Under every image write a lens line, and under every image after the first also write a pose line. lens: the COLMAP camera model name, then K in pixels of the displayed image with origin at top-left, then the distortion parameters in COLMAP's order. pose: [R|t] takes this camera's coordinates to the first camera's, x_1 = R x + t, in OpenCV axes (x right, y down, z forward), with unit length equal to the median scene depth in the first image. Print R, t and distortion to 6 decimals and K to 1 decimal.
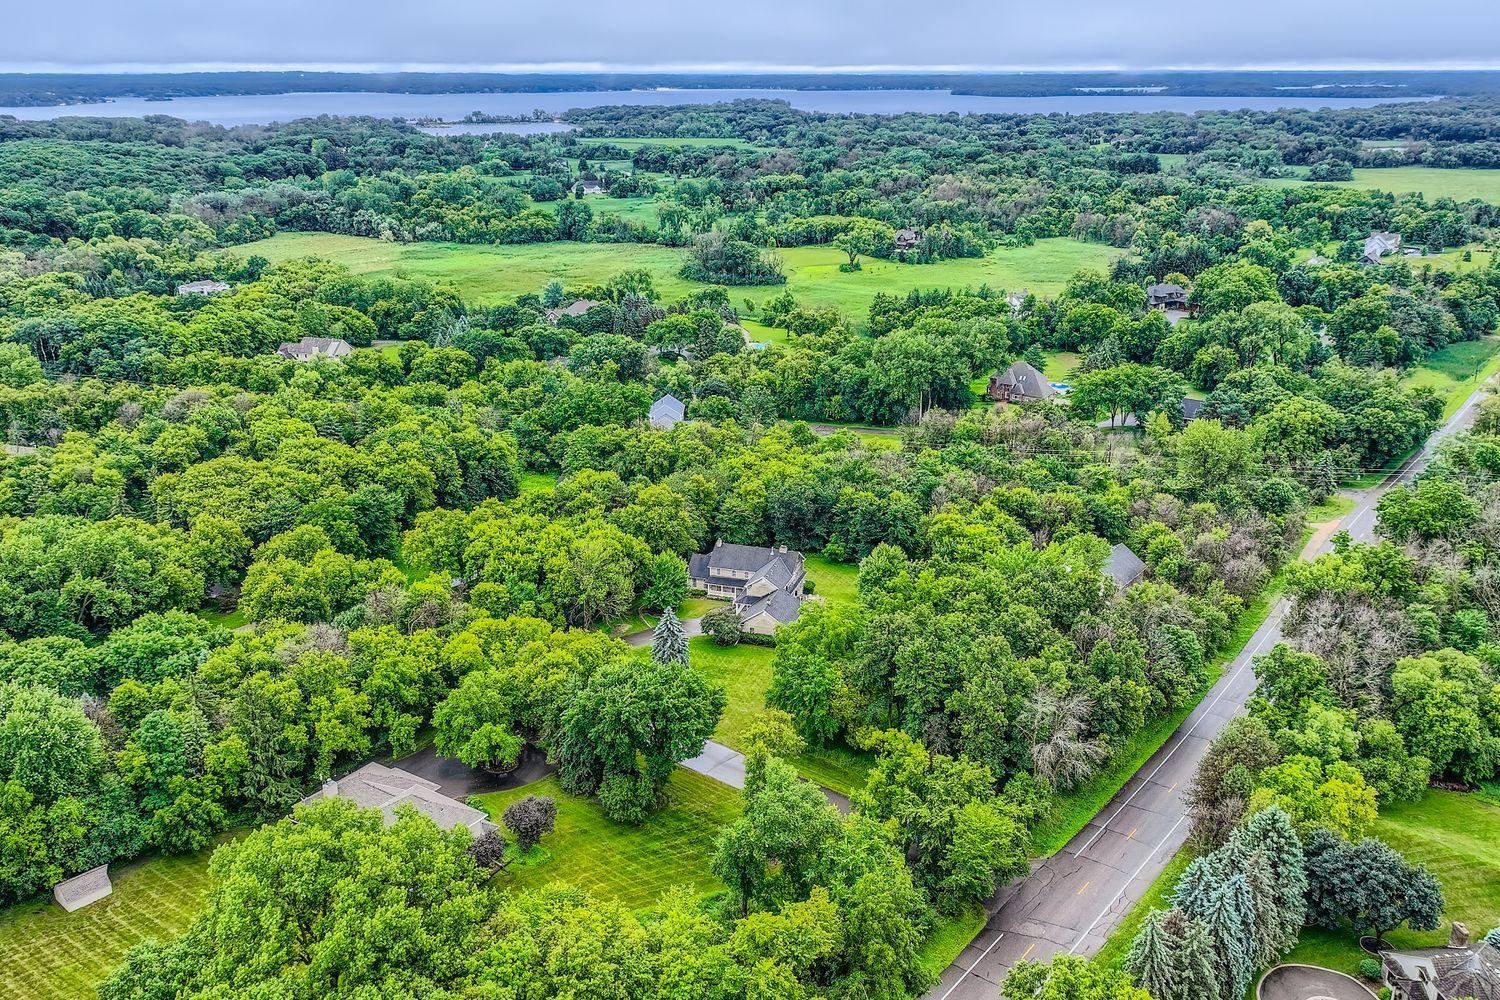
lens RADIAL K [[1227.2, 0, 750.0], [0, 1227.2, 500.0], [0, 0, 1]] dist [-0.002564, -0.009102]
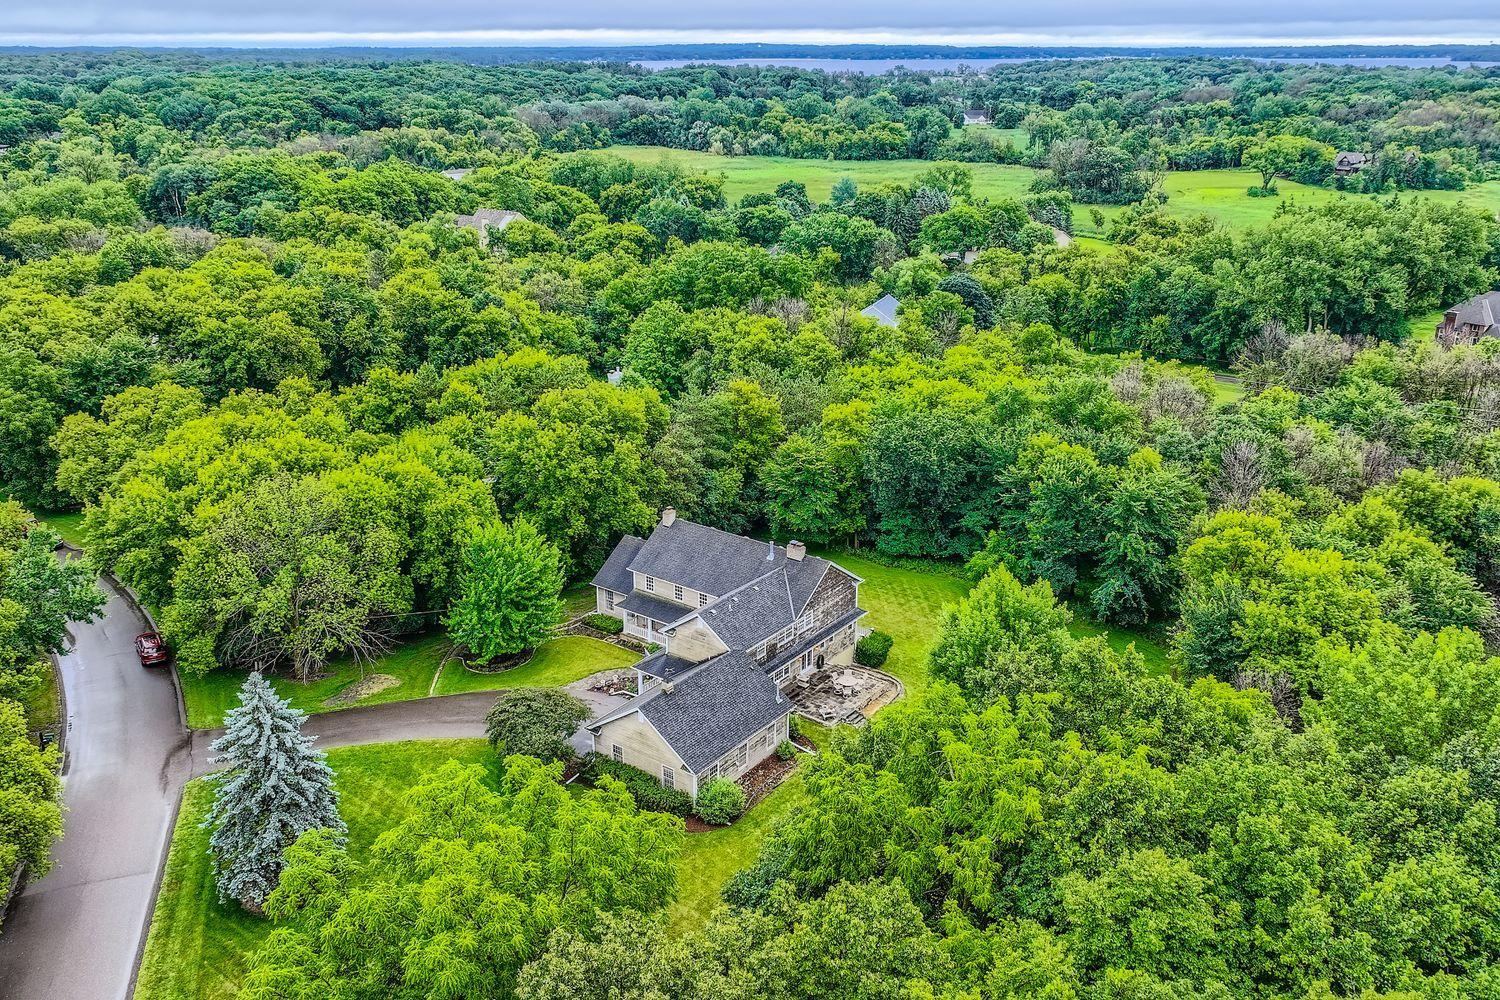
lens RADIAL K [[1227.2, 0, 750.0], [0, 1227.2, 500.0], [0, 0, 1]] dist [-0.002564, -0.009102]
pose [[0.942447, 0.114345, -0.314195, 0.077070], [-0.107885, 0.993439, 0.037937, 0.005367], [0.316472, -0.001857, 0.948600, 0.337384]]
